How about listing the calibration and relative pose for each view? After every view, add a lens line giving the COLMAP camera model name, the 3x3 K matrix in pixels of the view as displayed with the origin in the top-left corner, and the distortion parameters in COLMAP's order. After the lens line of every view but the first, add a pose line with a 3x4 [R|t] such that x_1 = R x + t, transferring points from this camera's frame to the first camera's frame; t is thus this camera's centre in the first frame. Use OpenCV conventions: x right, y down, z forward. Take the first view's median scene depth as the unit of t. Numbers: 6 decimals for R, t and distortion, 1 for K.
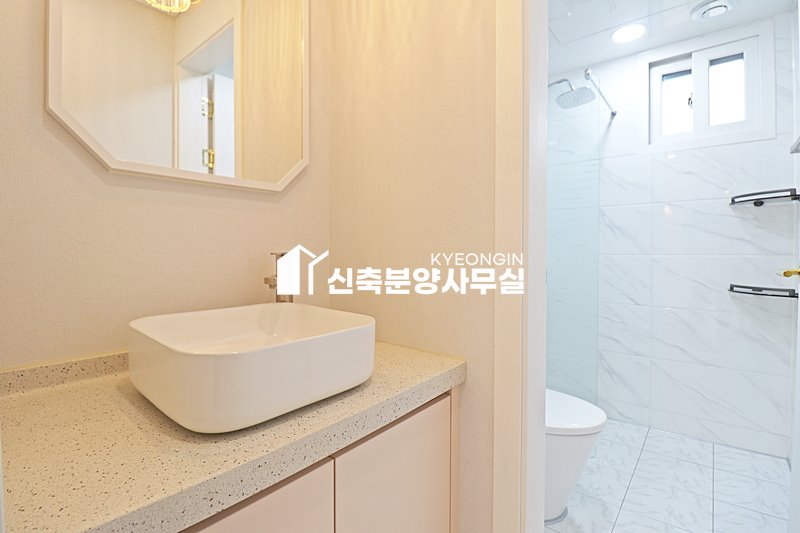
lens RADIAL K [[371.0, 0, 402.9], [0, 371.0, 258.8], [0, 0, 1]] dist [0.001455, -0.013411]
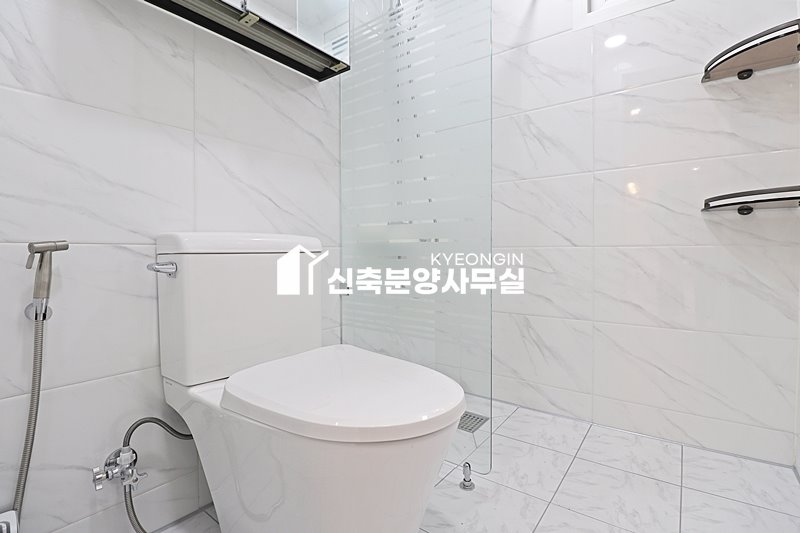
lens RADIAL K [[371.0, 0, 402.9], [0, 371.0, 258.8], [0, 0, 1]] dist [0.001455, -0.013411]
pose [[0.998917, -0.002255, 0.046471, 0.311166], [0.002342, 0.999996, -0.001820, 0.166287], [-0.046467, 0.001927, 0.998918, 0.357364]]
